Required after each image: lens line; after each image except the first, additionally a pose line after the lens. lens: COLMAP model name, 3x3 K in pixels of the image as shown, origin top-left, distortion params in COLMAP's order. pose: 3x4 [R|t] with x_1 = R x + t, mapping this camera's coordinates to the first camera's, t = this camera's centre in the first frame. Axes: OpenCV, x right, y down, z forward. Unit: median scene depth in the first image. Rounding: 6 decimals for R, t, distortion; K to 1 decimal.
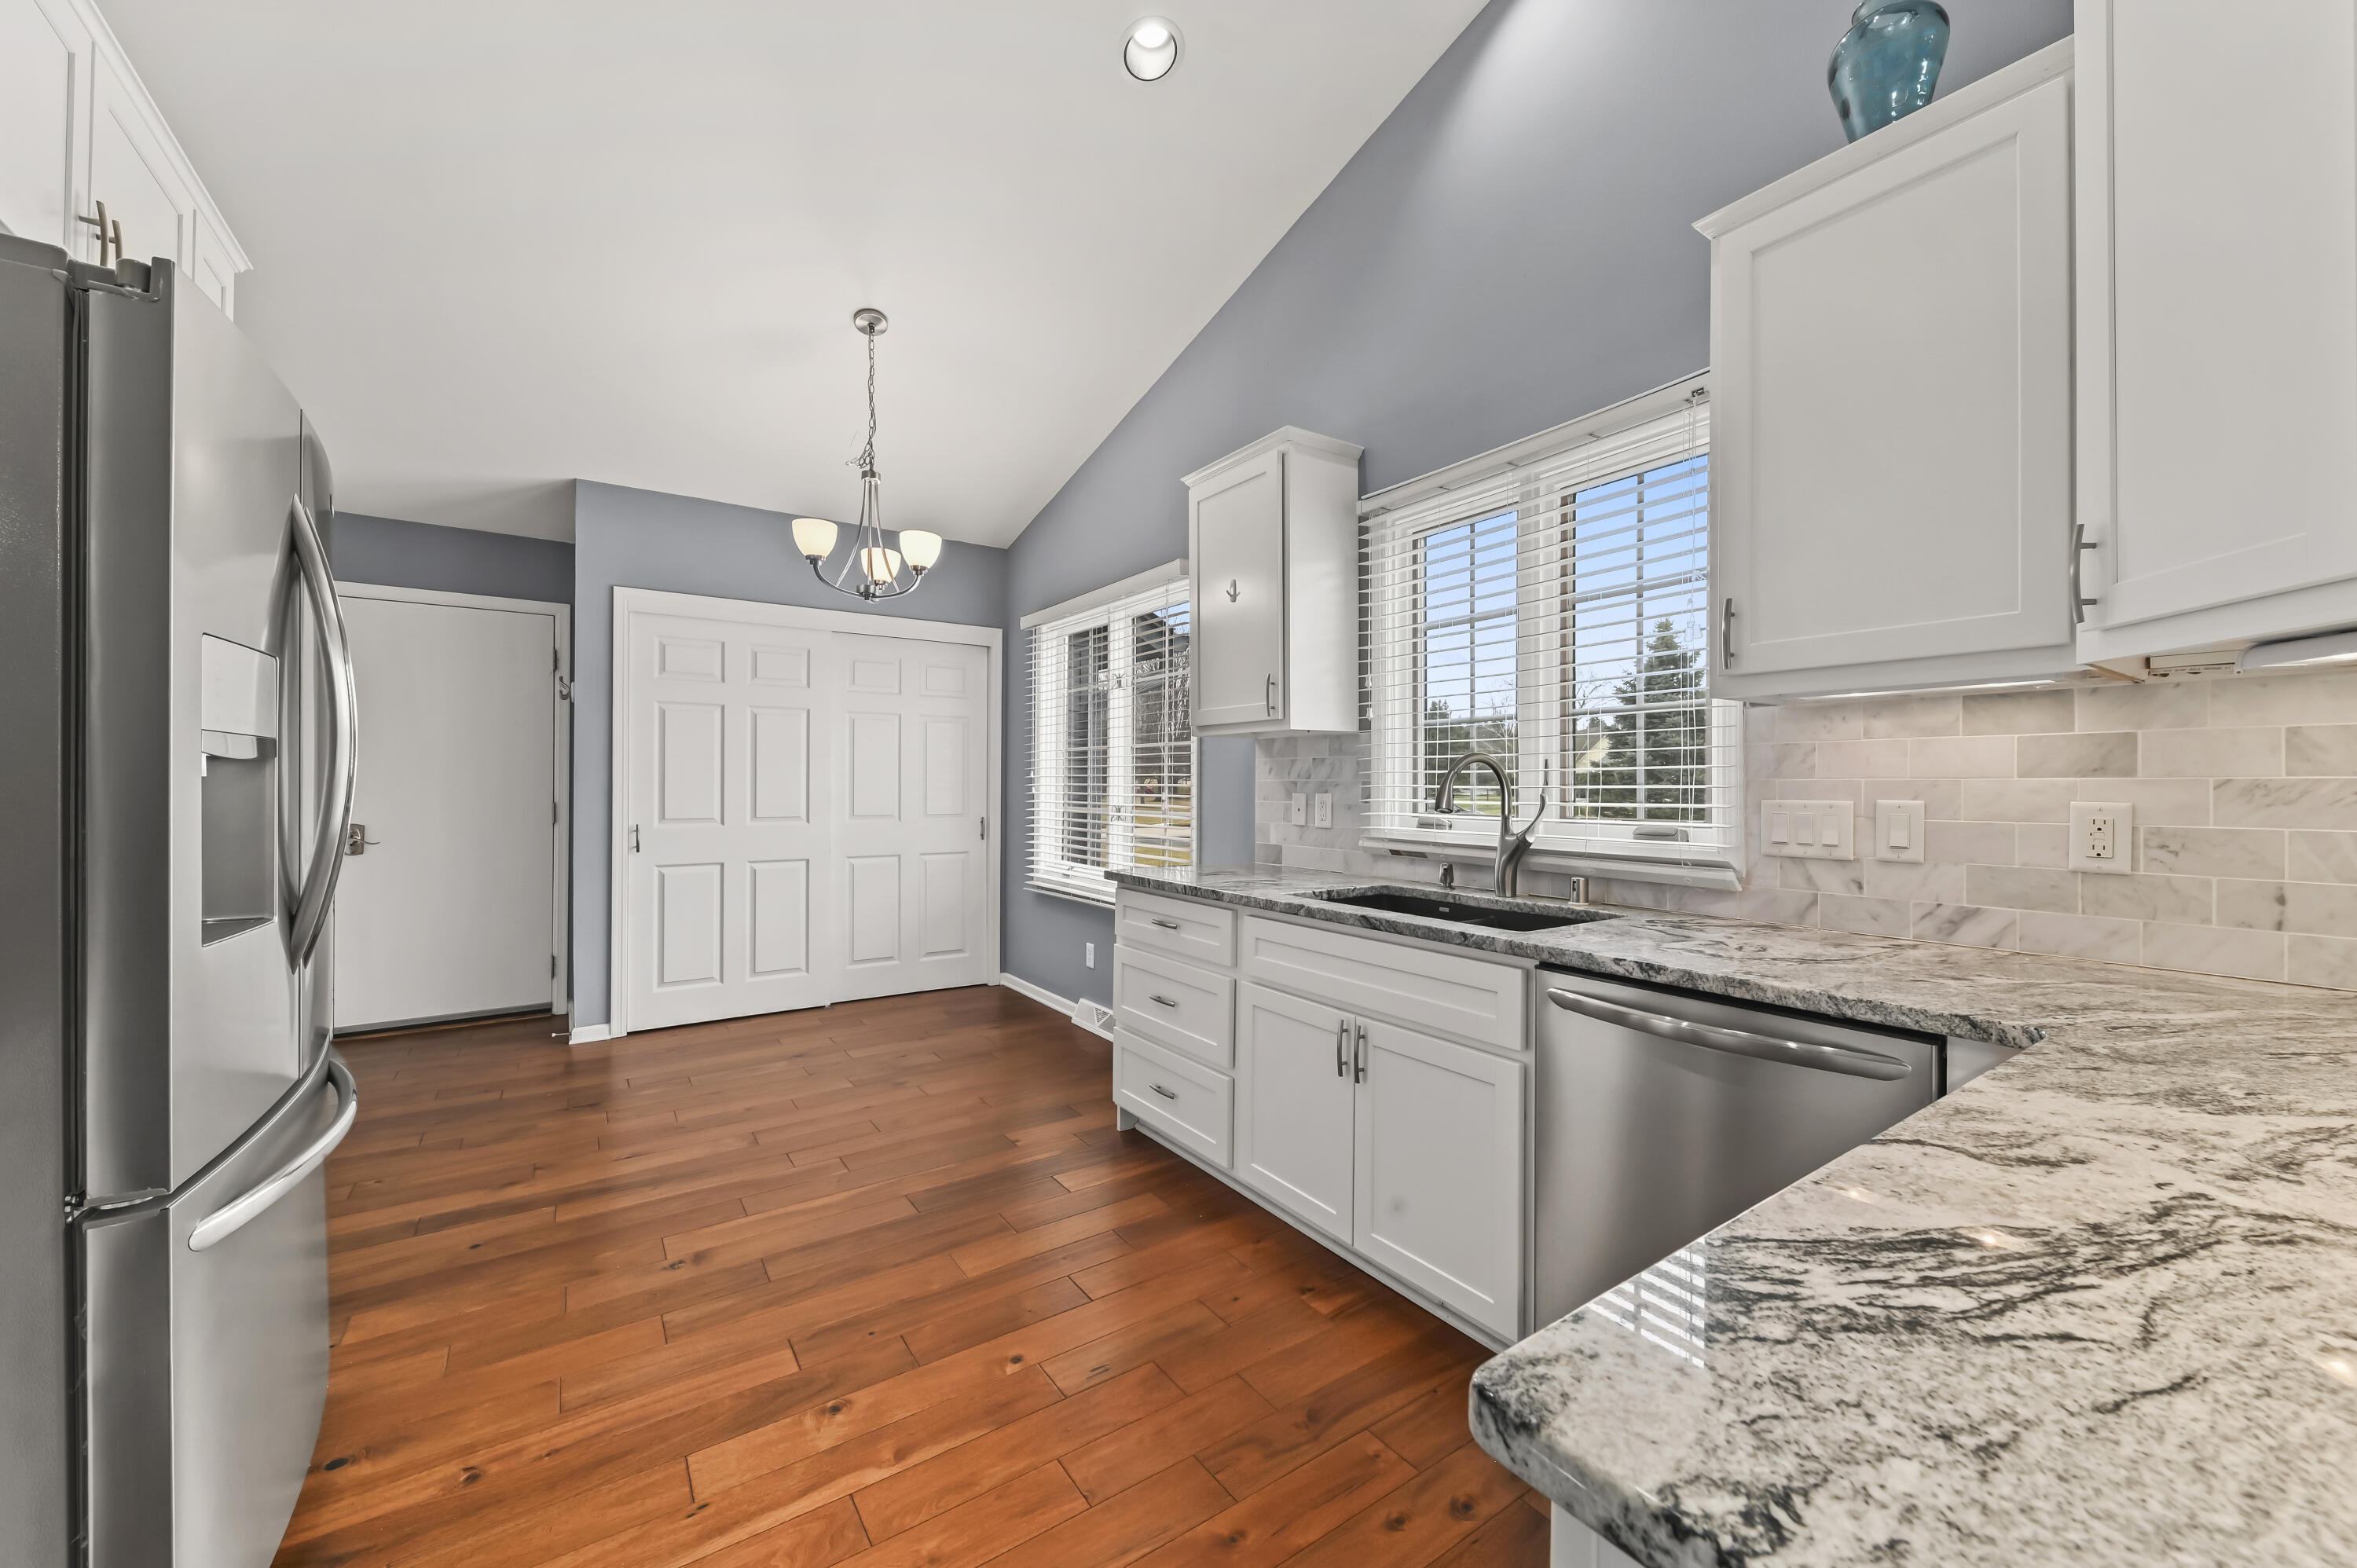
lens RADIAL K [[871.8, 0, 1179.6], [0, 871.8, 777.6], [0, 0, 1]] dist [-0.003860, -0.001003]
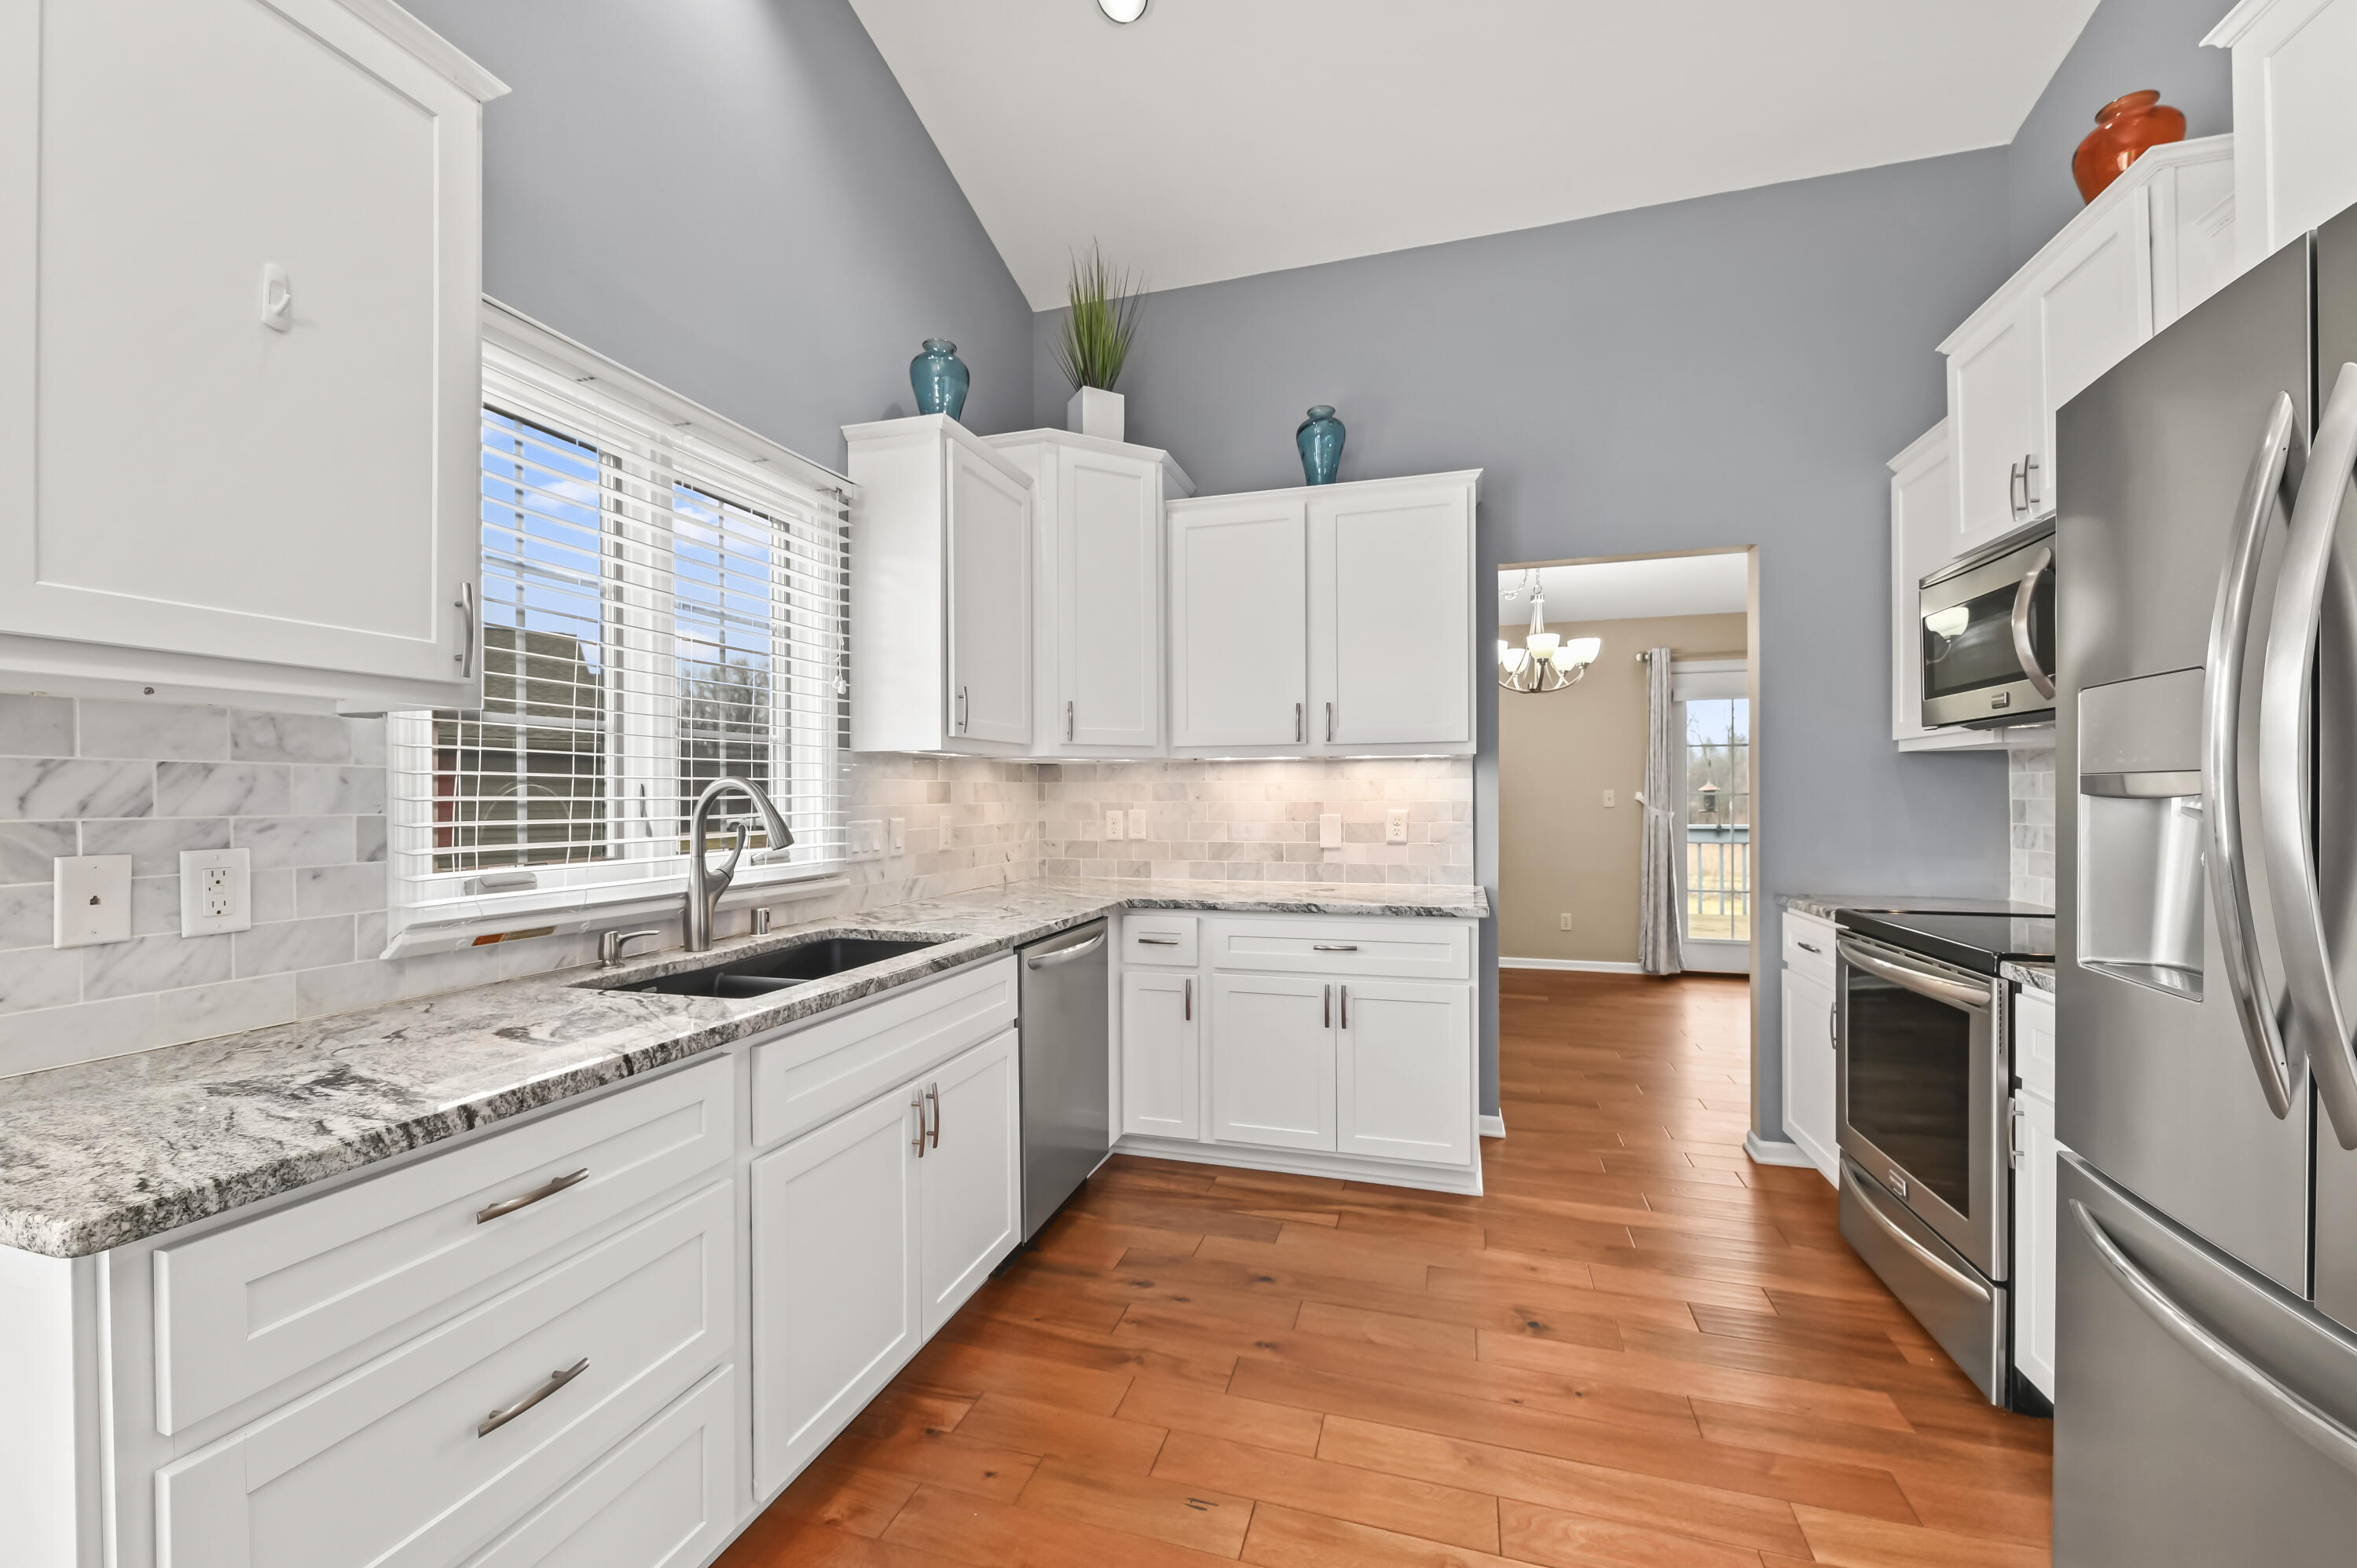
lens RADIAL K [[925.0, 0, 1182.5], [0, 925.0, 793.2], [0, 0, 1]] dist [0.004247, 0.000378]
pose [[-0.633369, 0.007182, 0.773817, -0.569745], [0.002871, 0.999972, -0.006932, -0.004665], [-0.773845, -0.002169, -0.633371, 1.151708]]
